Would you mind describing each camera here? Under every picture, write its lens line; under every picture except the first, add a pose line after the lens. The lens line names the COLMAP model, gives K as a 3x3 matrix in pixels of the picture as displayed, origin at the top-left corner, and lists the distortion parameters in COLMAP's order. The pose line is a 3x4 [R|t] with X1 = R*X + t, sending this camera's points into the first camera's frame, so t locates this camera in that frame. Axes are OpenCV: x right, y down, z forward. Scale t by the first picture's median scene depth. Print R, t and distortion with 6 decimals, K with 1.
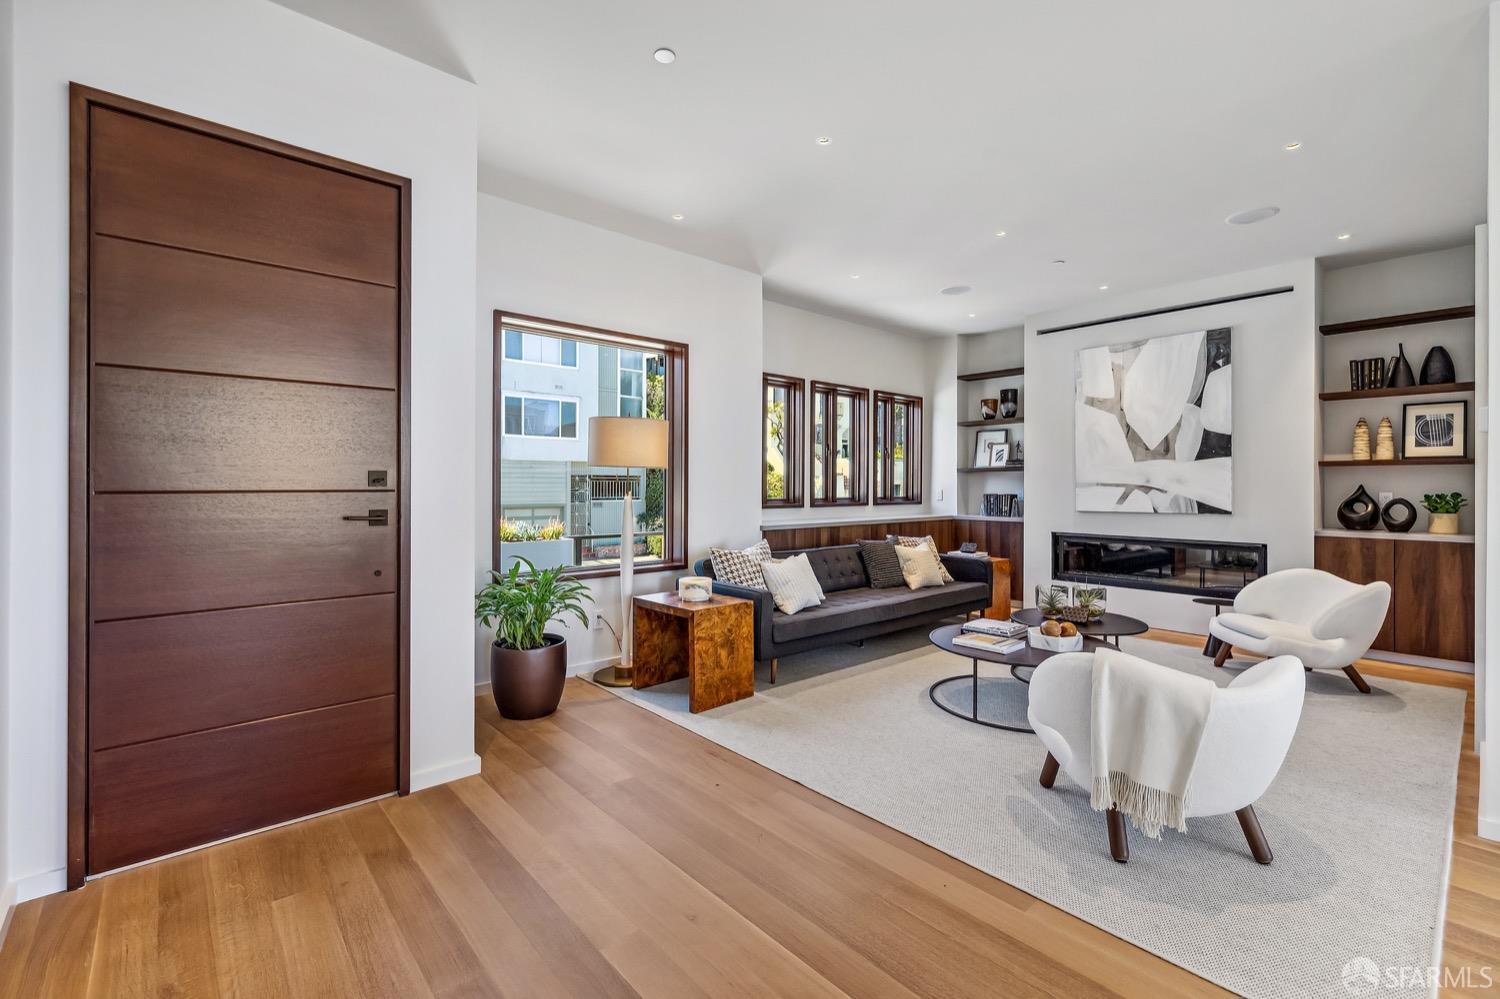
lens RADIAL K [[648.5, 0, 735.5], [0, 648.5, 486.6], [0, 0, 1]] dist [-0.001615, -0.000274]
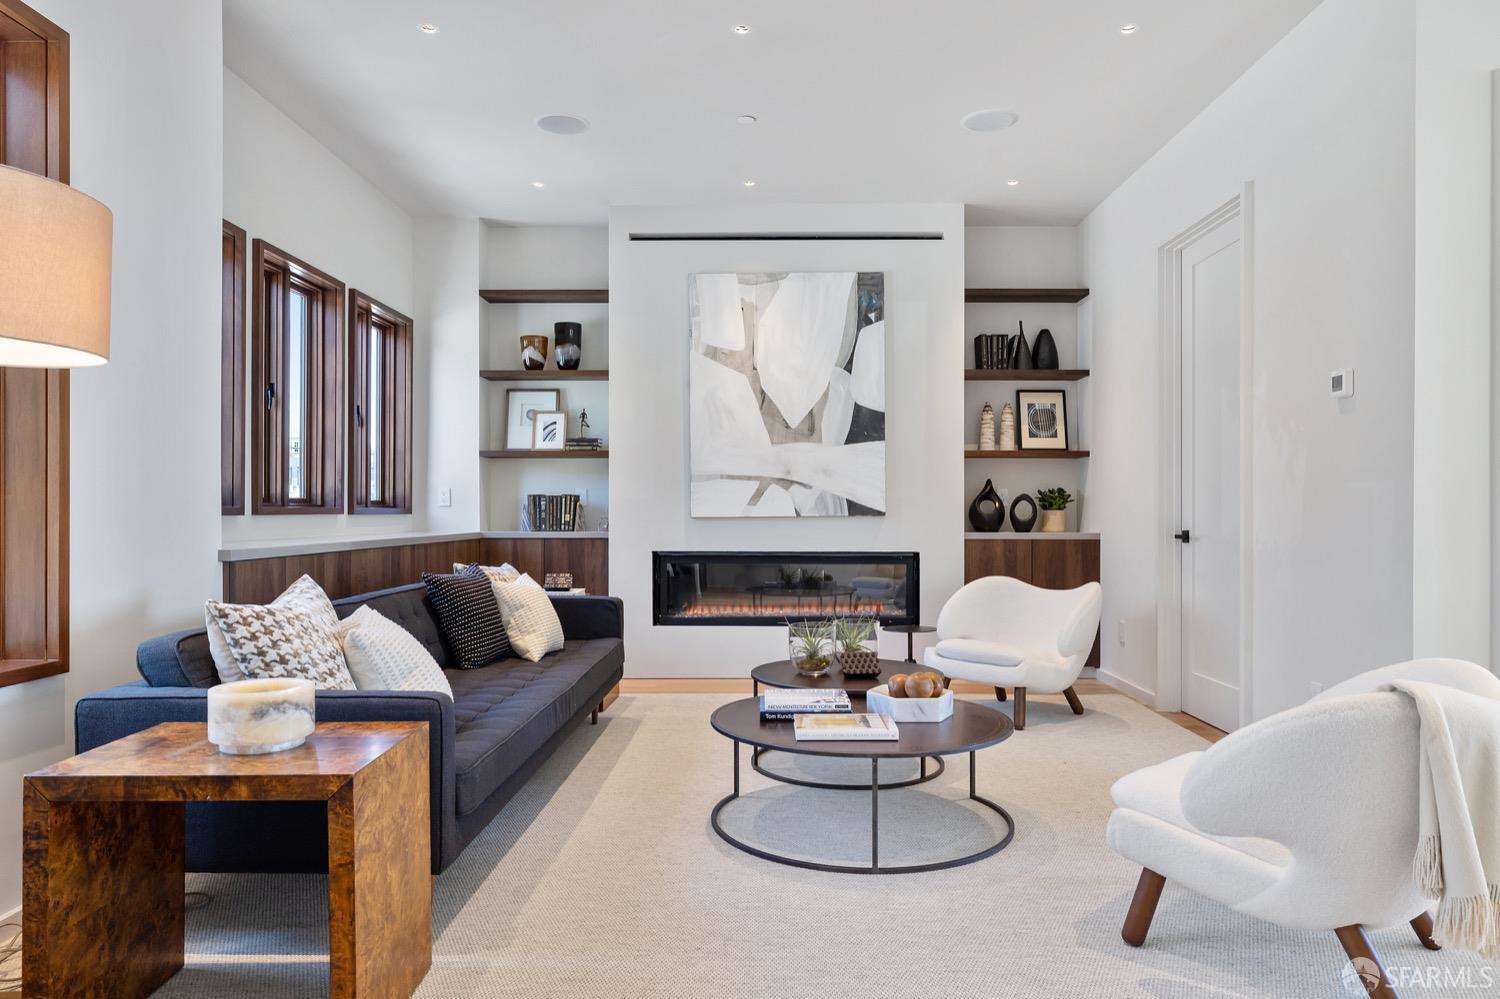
lens RADIAL K [[984.8, 0, 752.5], [0, 984.8, 505.3], [0, 0, 1]] dist [0.000263, 0.000749]
pose [[0.662653, 0.003849, 0.748917, -0.207801], [0.001393, 0.999979, -0.006371, 0.036499], [-0.748926, 0.005265, 0.662633, 0.334003]]
